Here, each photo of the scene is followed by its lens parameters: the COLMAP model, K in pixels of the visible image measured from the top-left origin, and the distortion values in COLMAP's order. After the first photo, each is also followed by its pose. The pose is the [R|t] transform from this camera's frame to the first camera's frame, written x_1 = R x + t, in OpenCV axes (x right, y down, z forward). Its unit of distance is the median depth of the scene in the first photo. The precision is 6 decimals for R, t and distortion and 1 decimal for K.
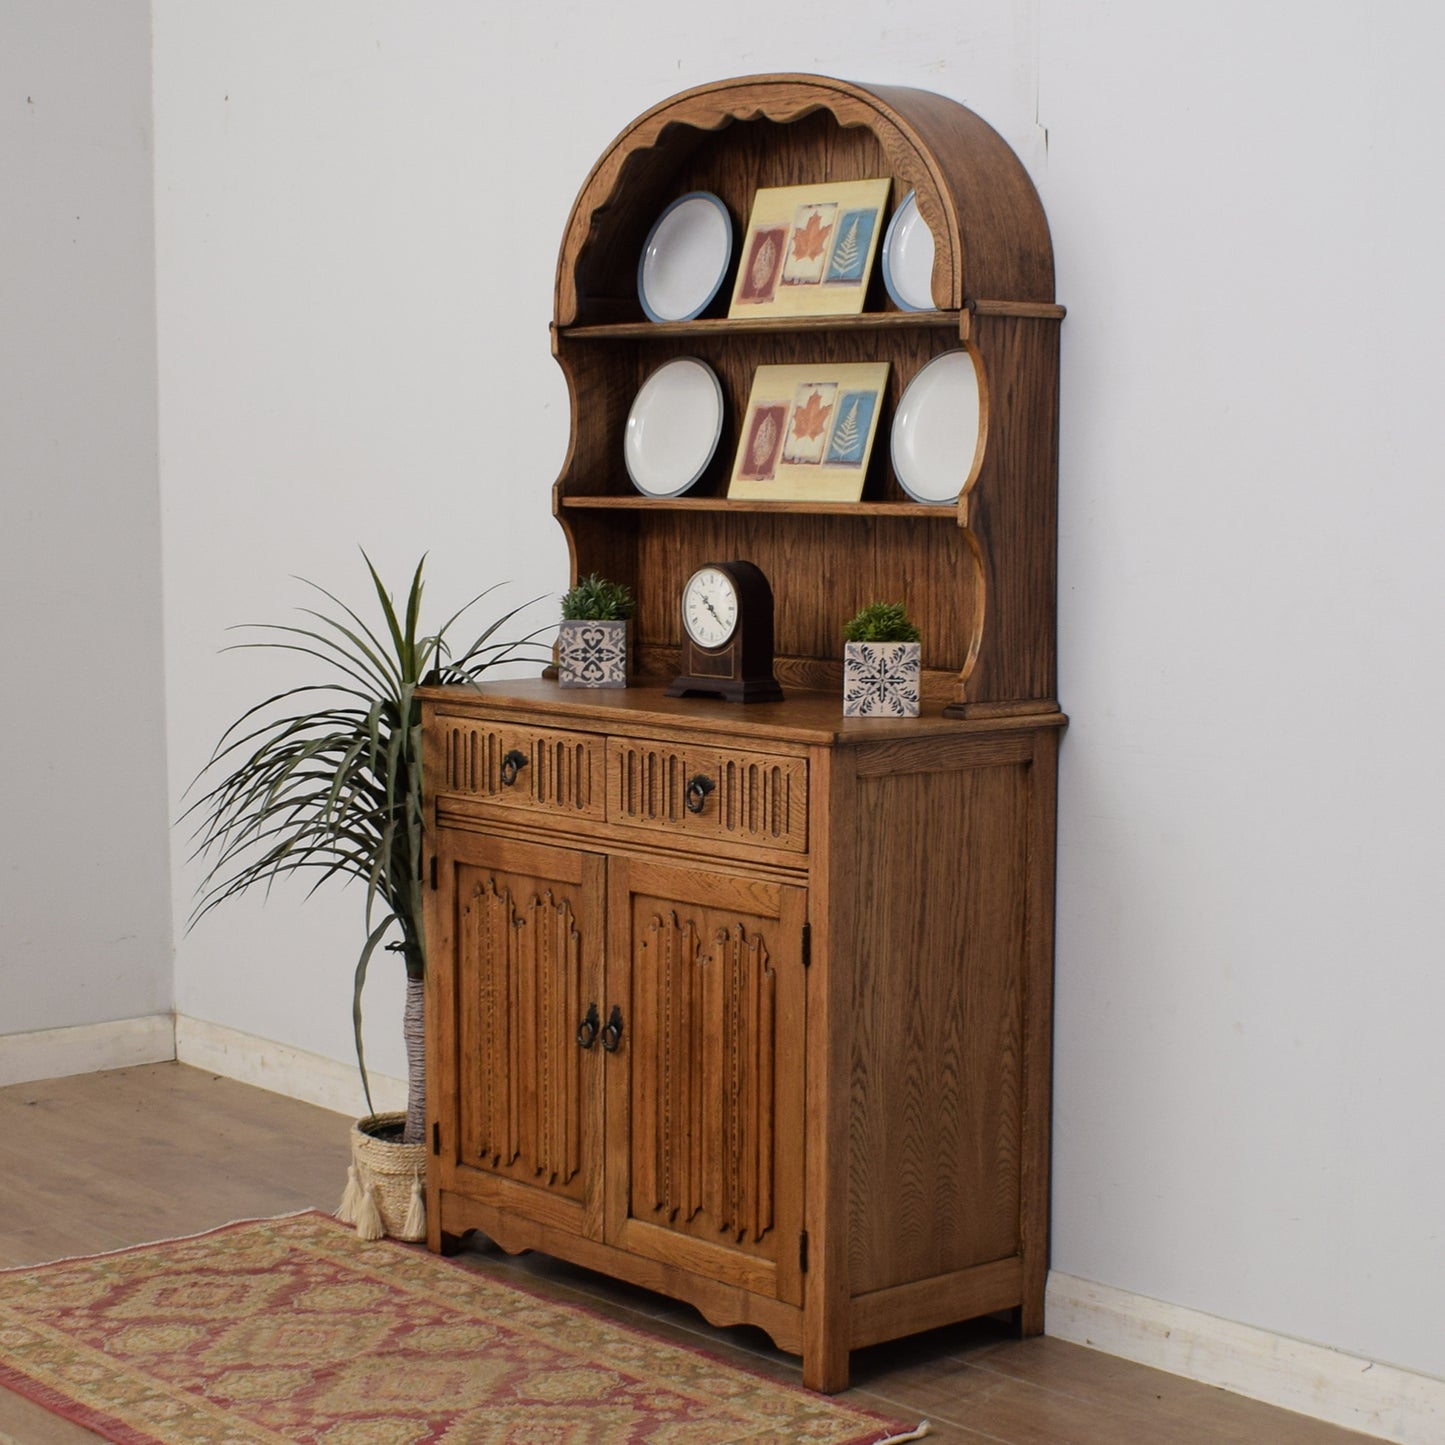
lens RADIAL K [[2880.4, 0, 785.0], [0, 2880.4, 828.6], [0, 0, 1]] dist [-0.100030, 0.000000]
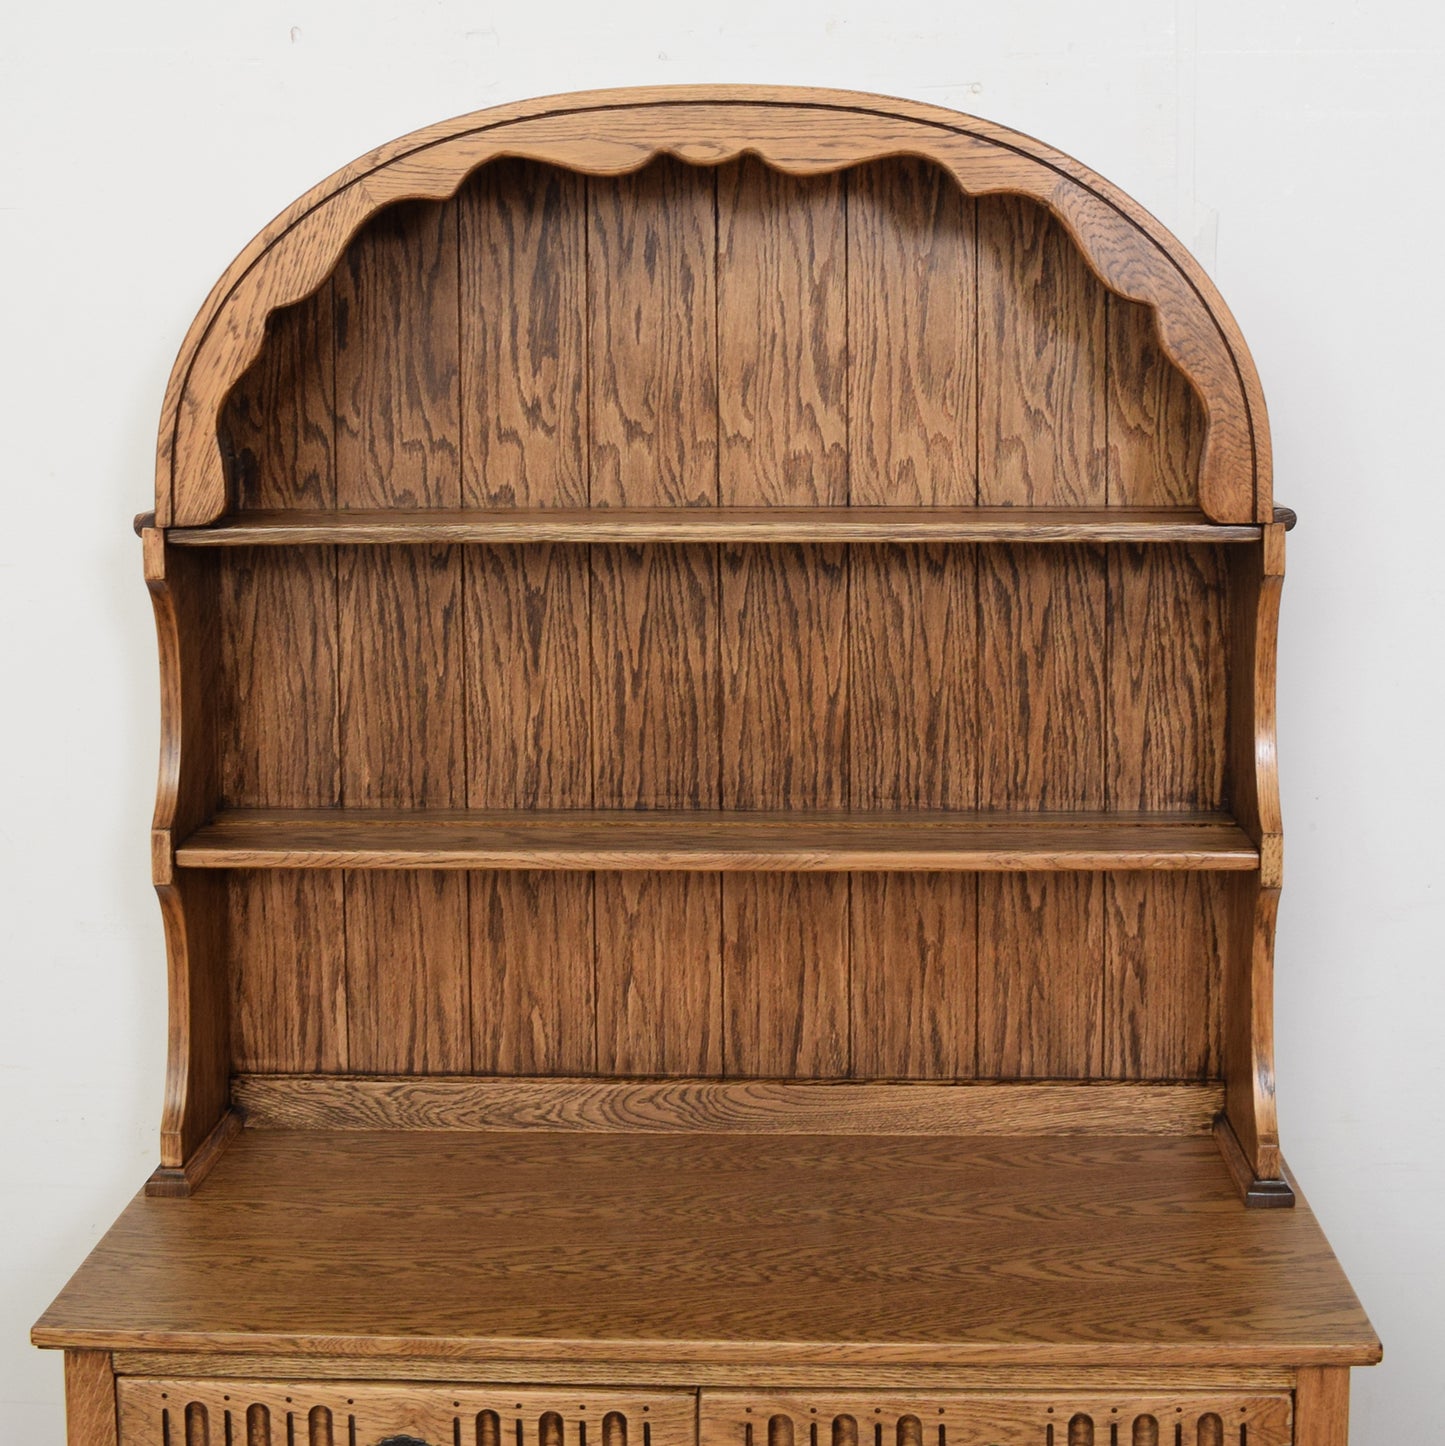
lens RADIAL K [[2313.9, 0, 730.5], [0, 2313.9, 446.3], [0, 0, 1]] dist [-0.095755, 0.000000]
pose [[0.705253, -0.047801, 0.707342, -0.324777], [0.103549, 0.993970, -0.036073, -0.177955], [-0.701353, 0.098685, 0.705950, 0.691452]]
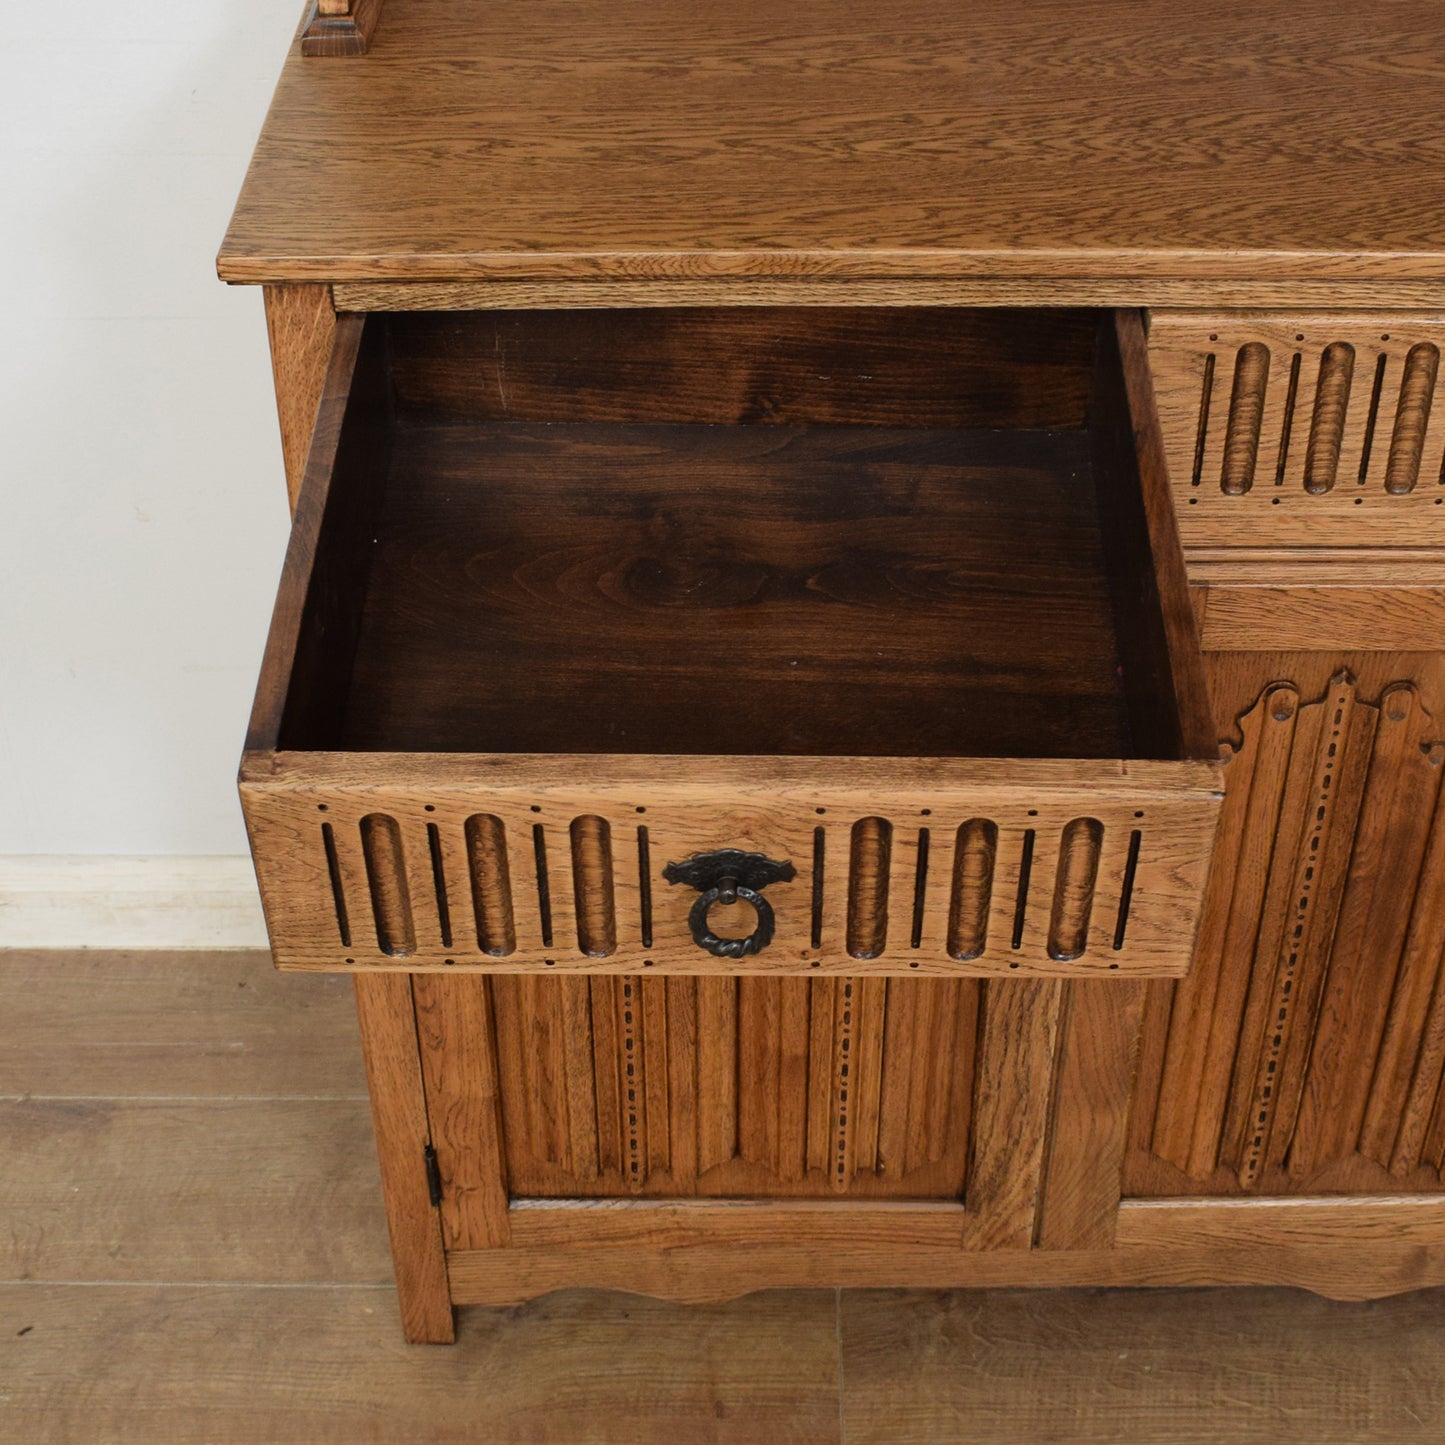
lens RADIAL K [[2467.3, 0, 750.1], [0, 2467.3, 788.9], [0, 0, 1]] dist [-0.100750, 0.000000]
pose [[0.667818, -0.476787, 0.571571, -0.299419], [0.100386, 0.818584, 0.565547, -0.162574], [-0.737524, -0.320304, 0.594527, 0.820386]]
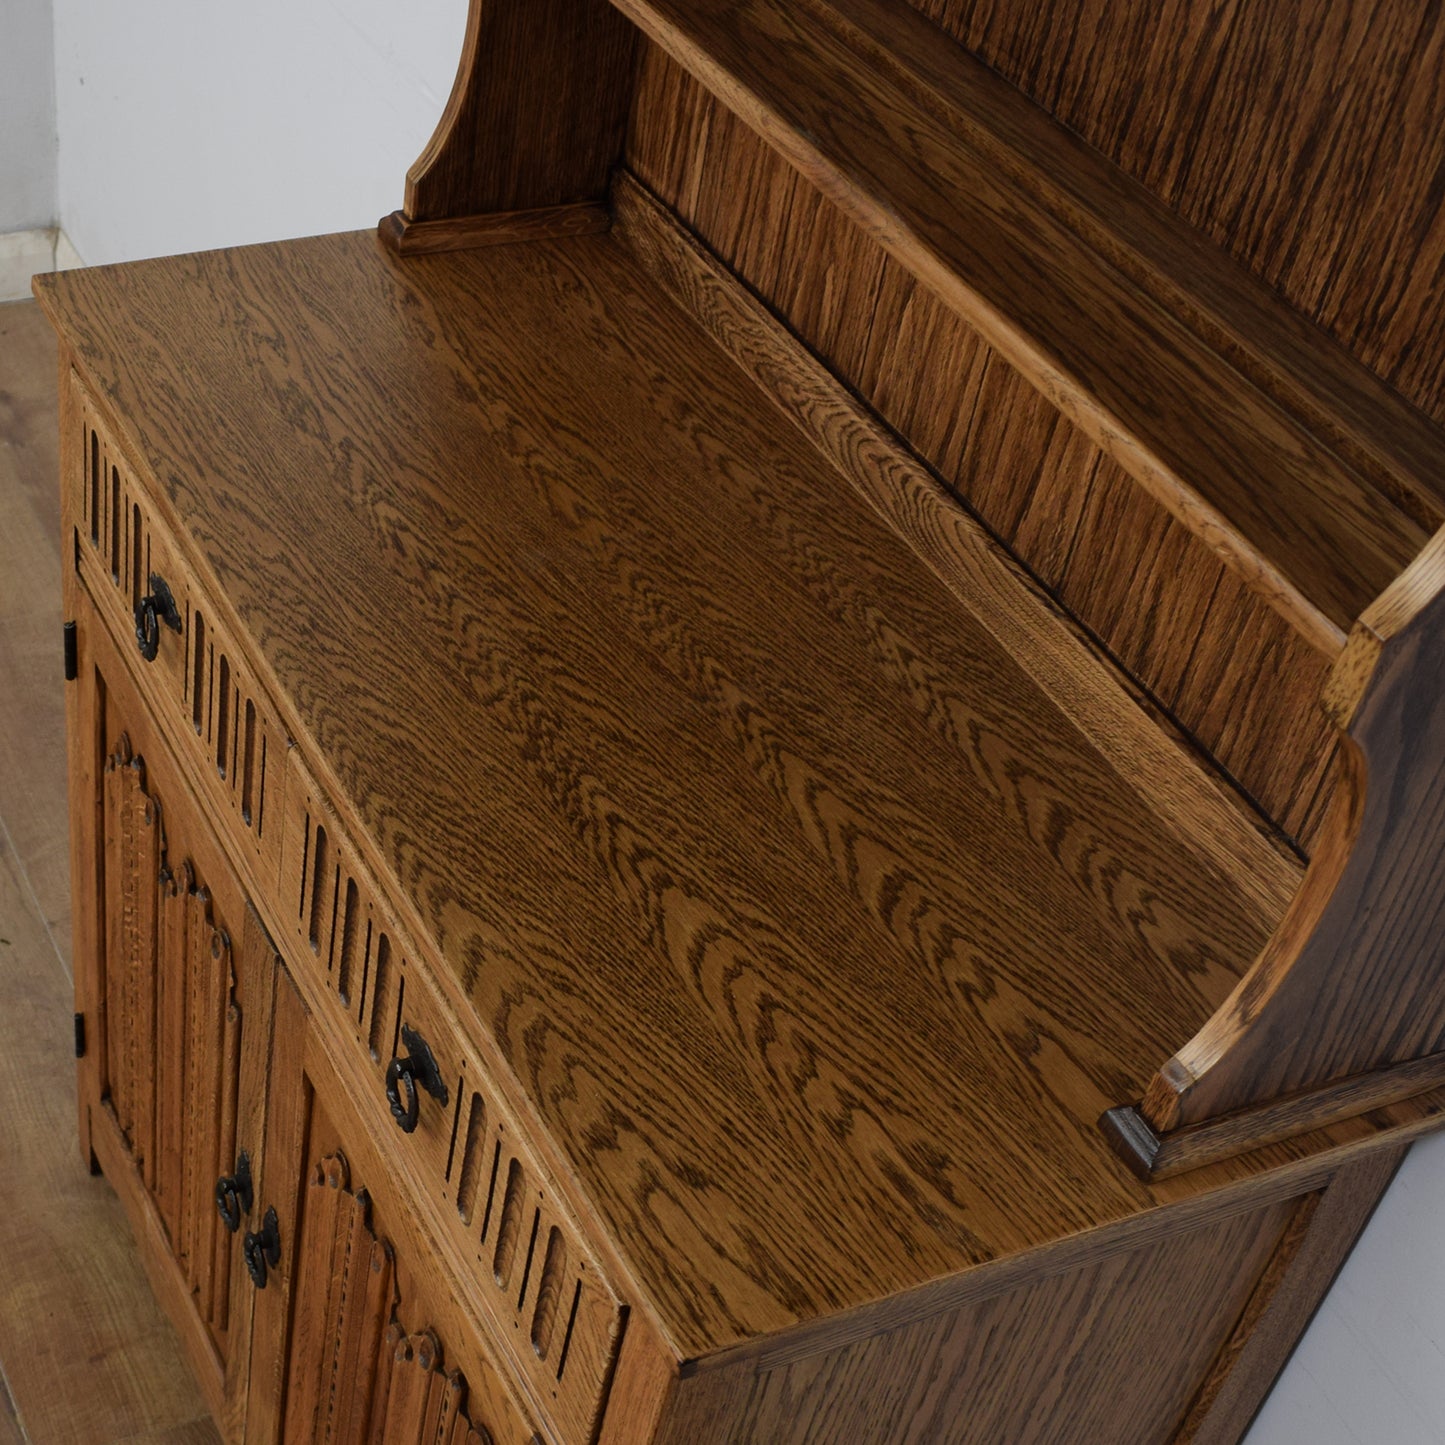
lens RADIAL K [[2378.5, 0, 452.6], [0, 2378.5, 967.8], [0, 0, 1]] dist [-0.096163, 0.000000]
pose [[0.945212, 0.279558, -0.168588, 0.022570], [-0.125578, 0.788040, 0.602680, -0.204805], [0.301338, -0.548490, 0.779971, 0.724498]]
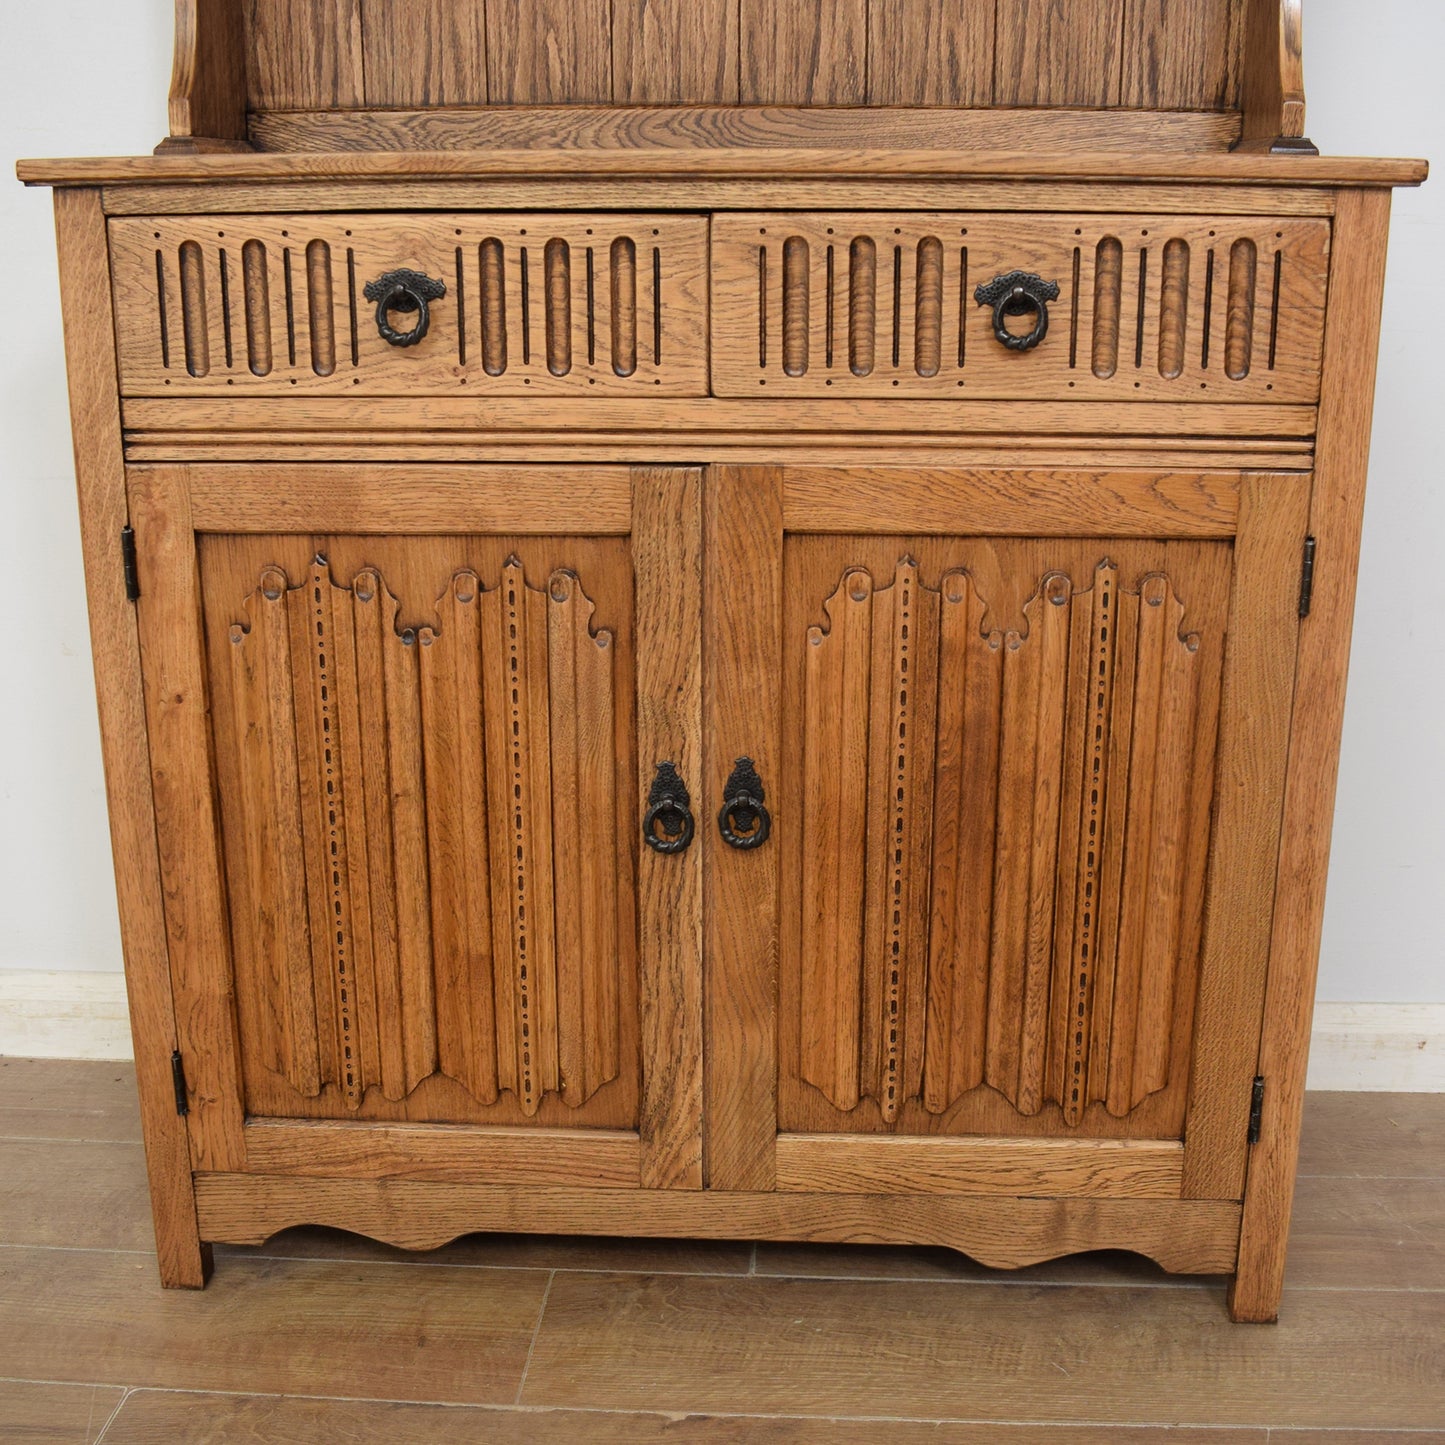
lens RADIAL K [[1885.4, 0, 746.1], [0, 1885.4, 806.4], [0, 0, 1]] dist [-0.093304, 0.000000]
pose [[0.706394, -0.220905, 0.672464, -0.284019], [0.092932, 0.970773, 0.221278, -0.004533], [-0.701691, -0.093815, 0.706277, 0.756884]]
